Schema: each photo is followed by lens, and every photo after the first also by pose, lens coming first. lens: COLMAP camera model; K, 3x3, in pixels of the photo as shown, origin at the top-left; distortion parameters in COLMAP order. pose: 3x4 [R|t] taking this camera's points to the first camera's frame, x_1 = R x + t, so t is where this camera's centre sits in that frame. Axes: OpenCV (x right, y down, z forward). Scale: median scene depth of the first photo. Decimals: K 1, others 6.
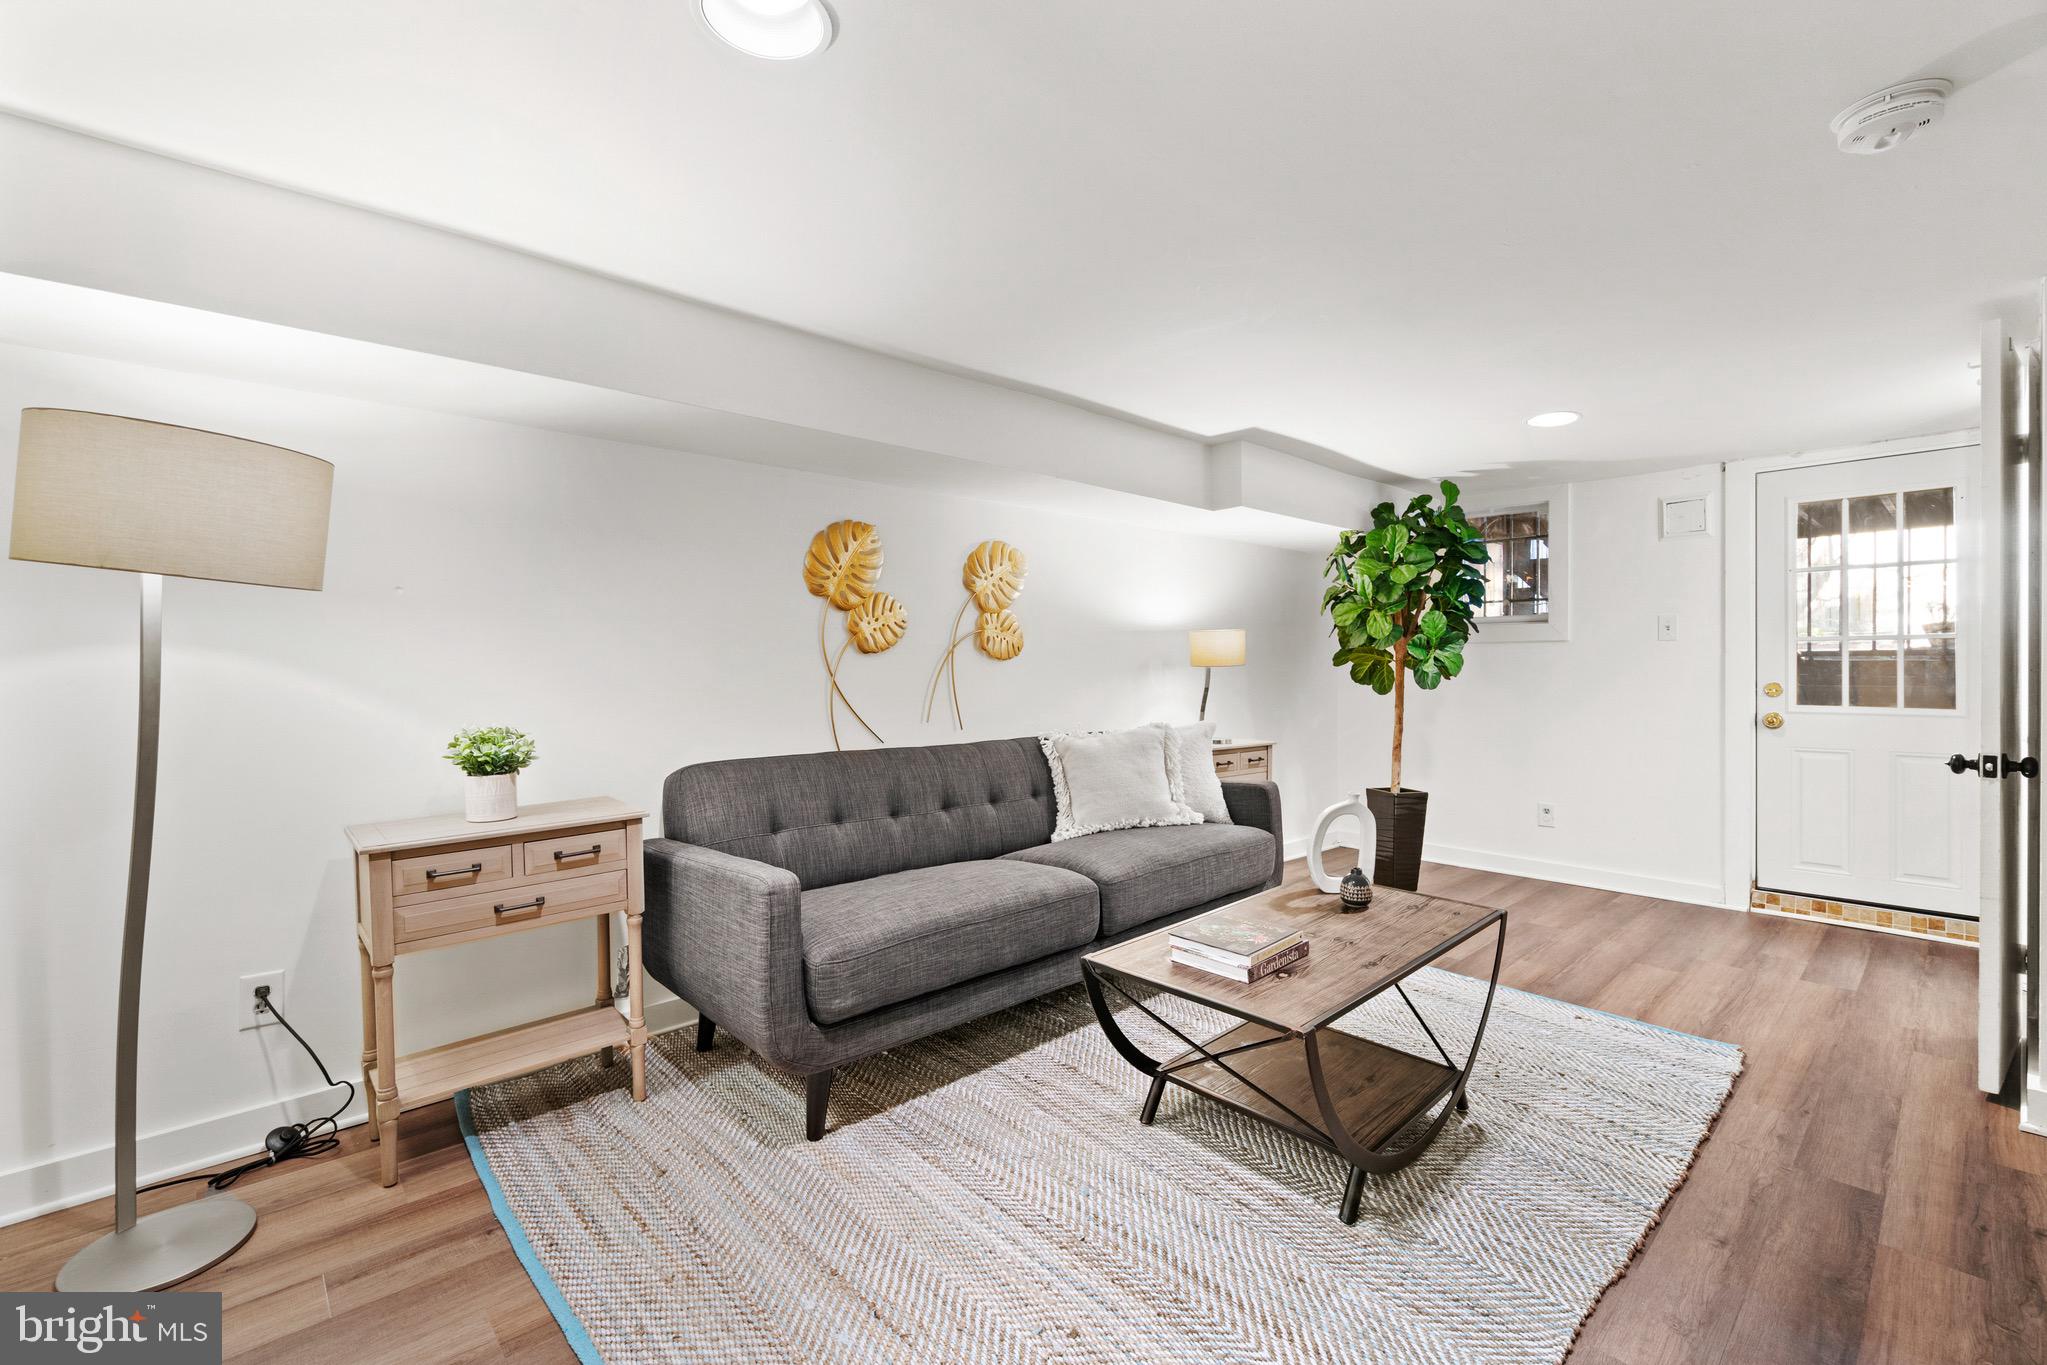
lens RADIAL K [[899.2, 0, 1016.6], [0, 899.2, 663.7], [0, 0, 1]] dist [0.001309, 0.000181]
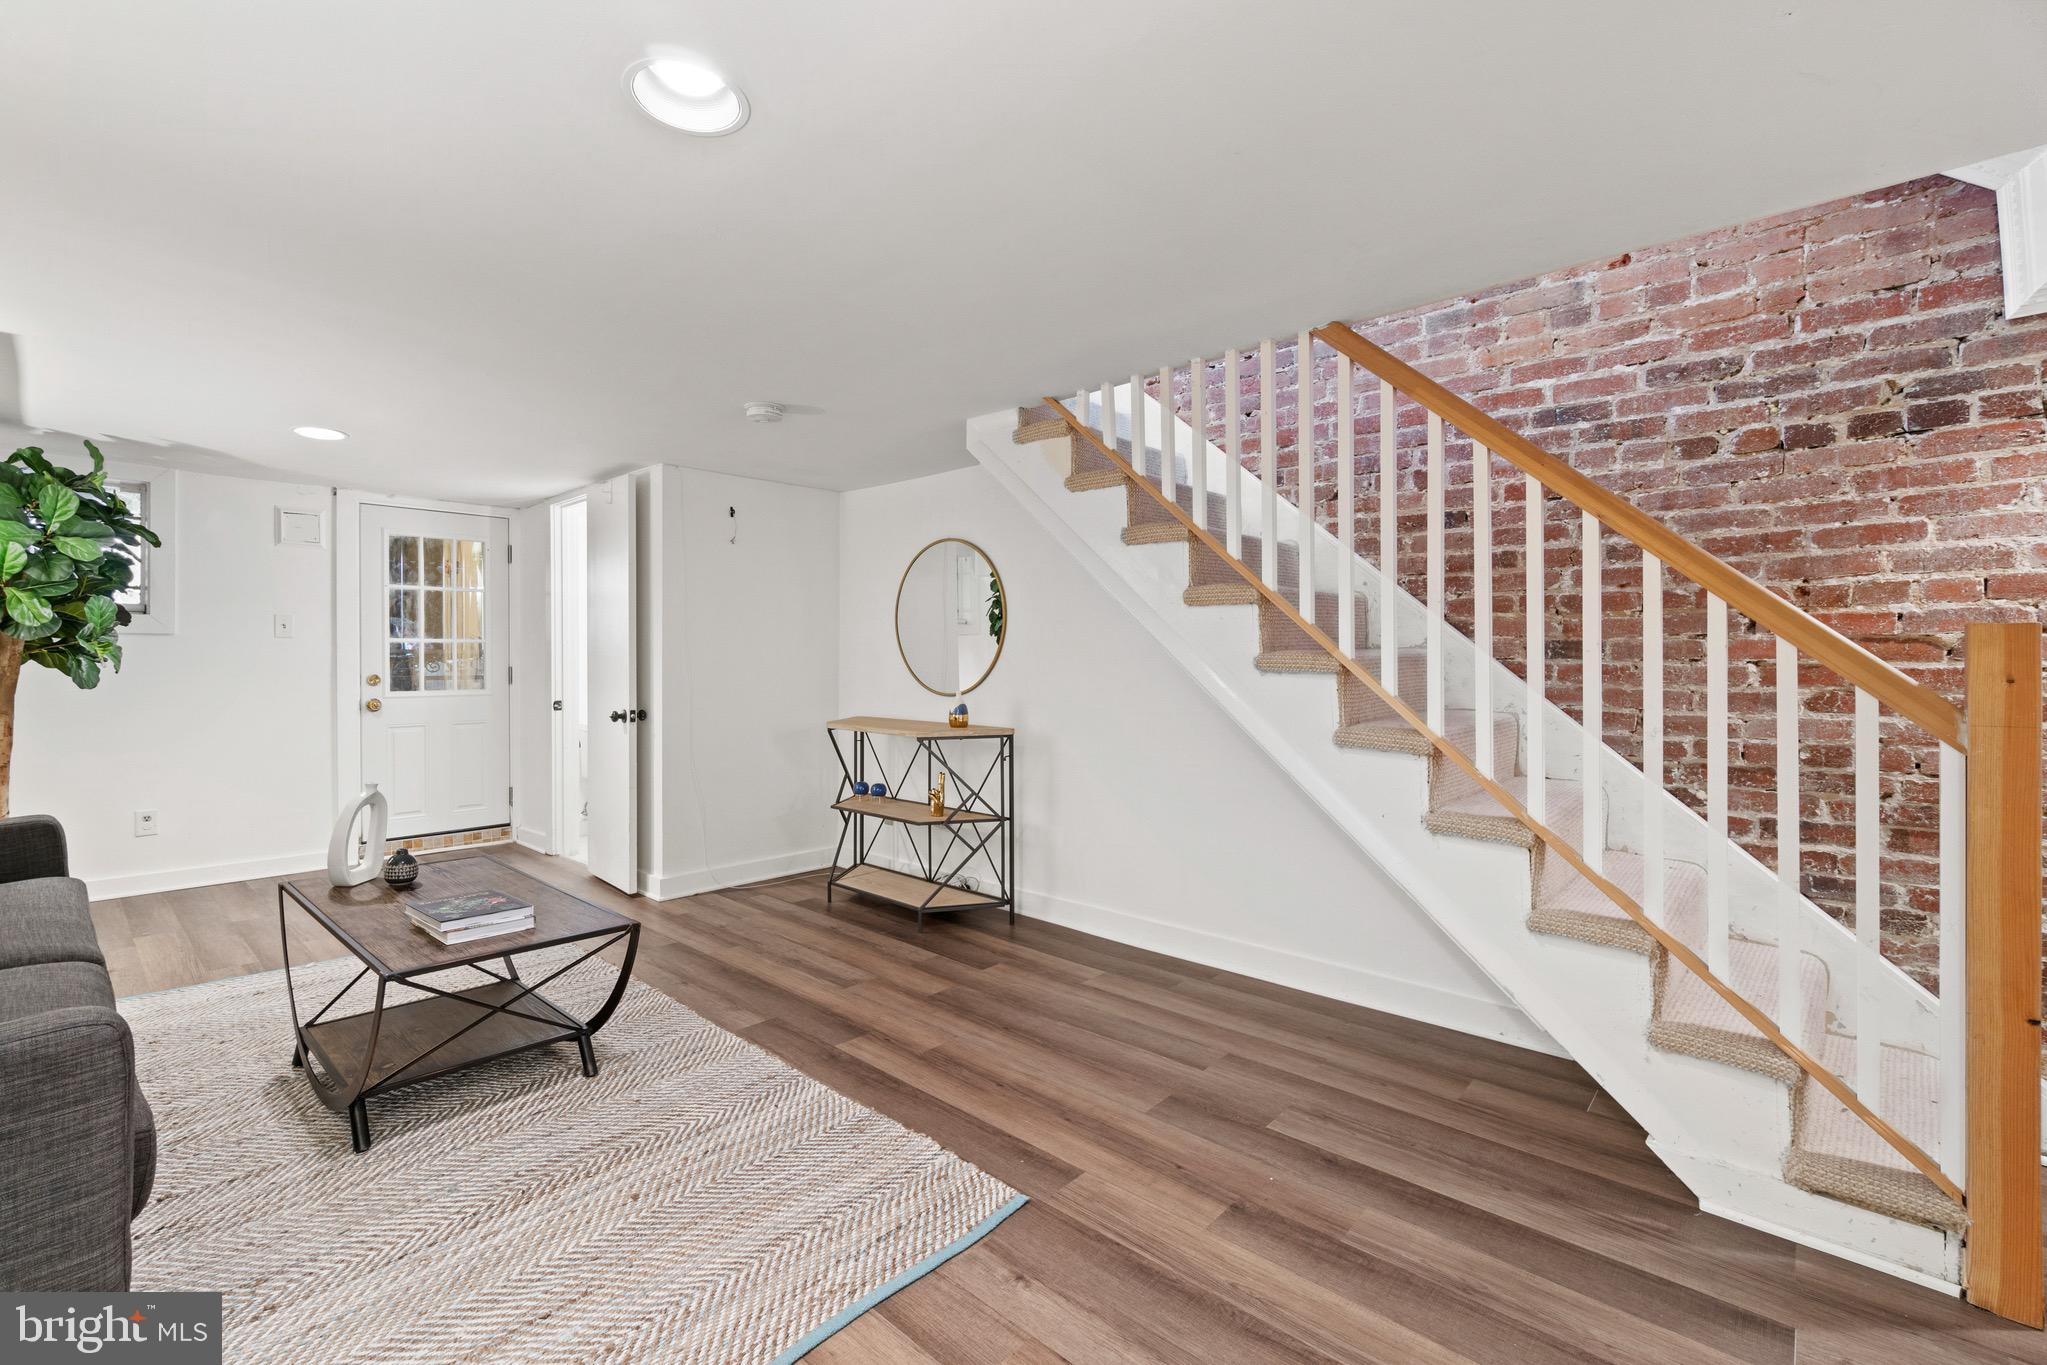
lens RADIAL K [[899.2, 0, 1016.6], [0, 899.2, 663.7], [0, 0, 1]] dist [0.001309, 0.000181]
pose [[-0.094377, -0.005443, 0.995522, -0.821553], [-0.002768, 0.999983, 0.005205, -0.004689], [-0.995533, -0.002264, -0.094391, 0.394591]]
